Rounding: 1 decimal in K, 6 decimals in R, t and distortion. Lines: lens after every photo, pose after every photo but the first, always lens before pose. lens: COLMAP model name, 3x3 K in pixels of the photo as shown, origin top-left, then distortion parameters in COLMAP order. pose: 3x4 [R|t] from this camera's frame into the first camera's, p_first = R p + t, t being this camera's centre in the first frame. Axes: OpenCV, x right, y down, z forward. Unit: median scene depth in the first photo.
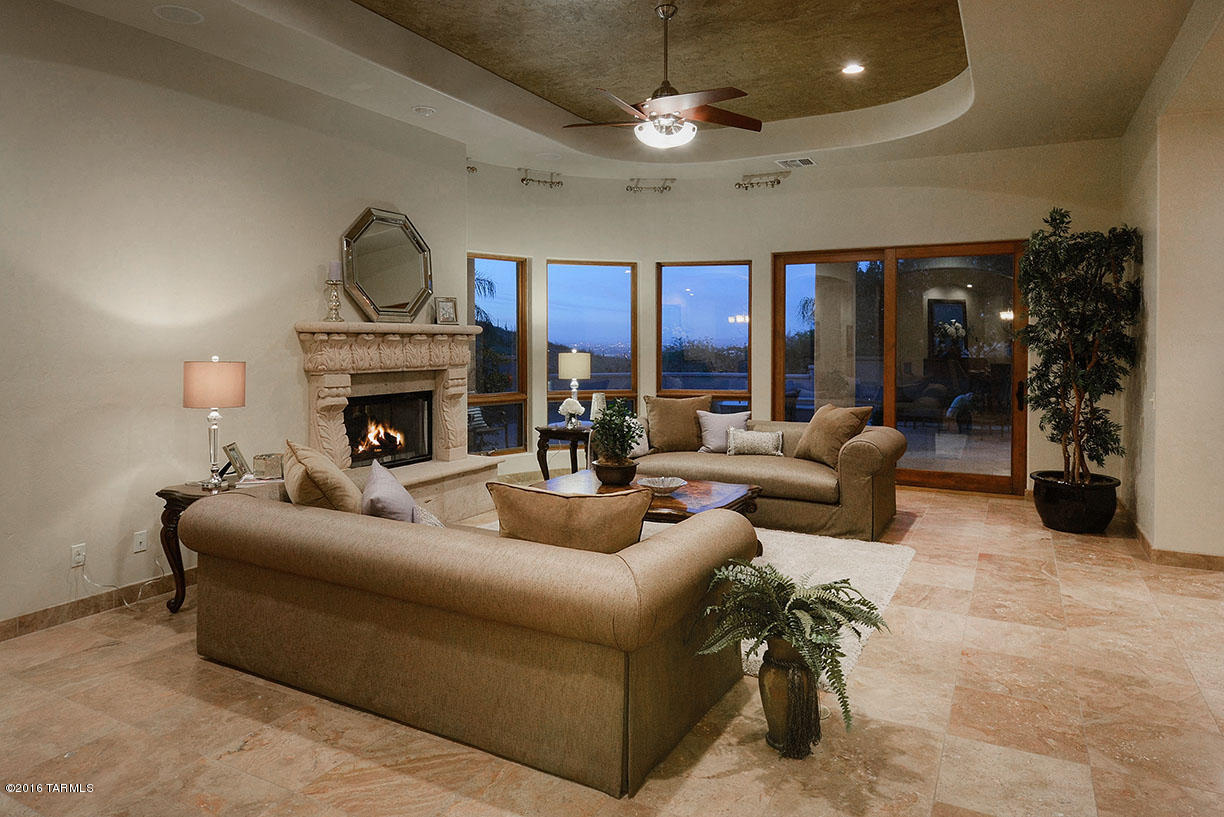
lens RADIAL K [[664.5, 0, 611.7], [0, 664.5, 340.6], [0, 0, 1]] dist [0.000793, 0.000224]
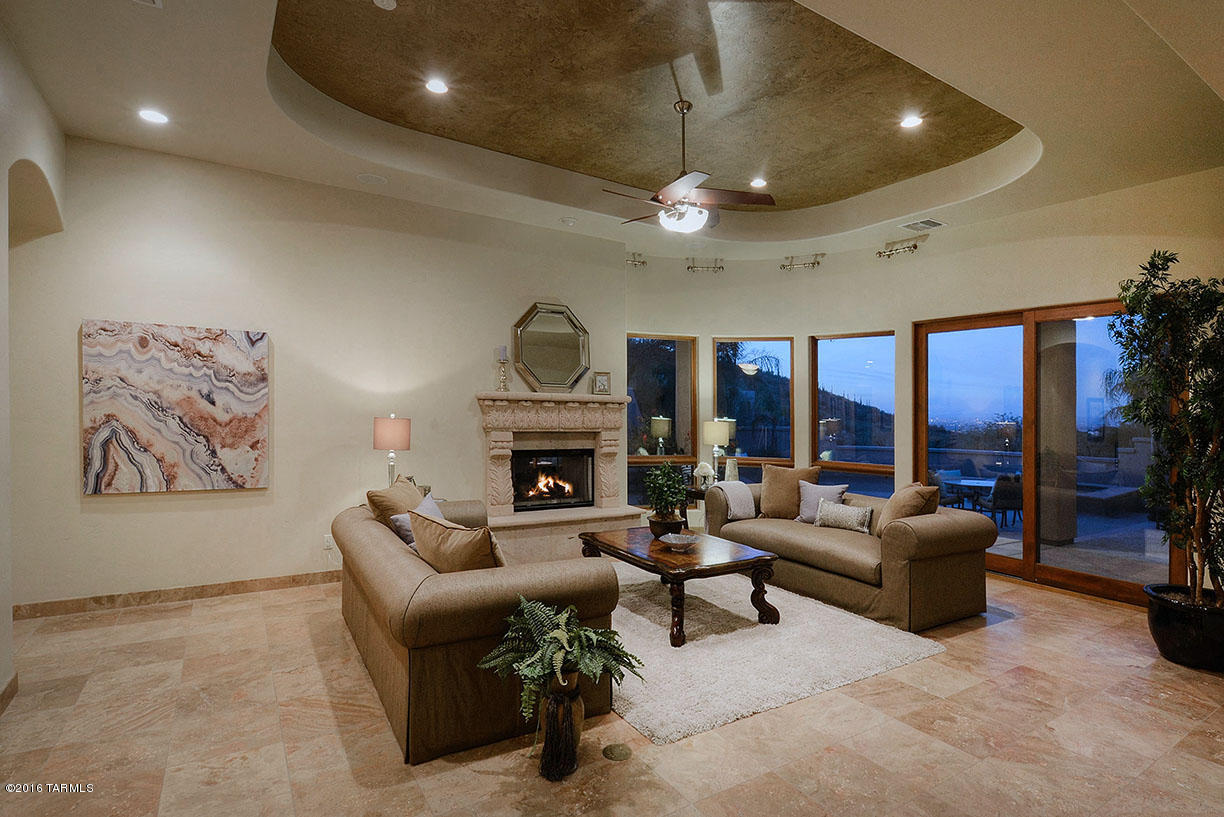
lens RADIAL K [[594.7, 0, 612.0], [0, 594.7, 408.5], [0, 0, 1]] dist [0.005062, -0.011510]
pose [[0.888523, 0.018225, -0.458470, 0.303013], [-0.020920, 0.999781, -0.000799, 0.001763], [0.458355, 0.010301, 0.888709, 0.057865]]
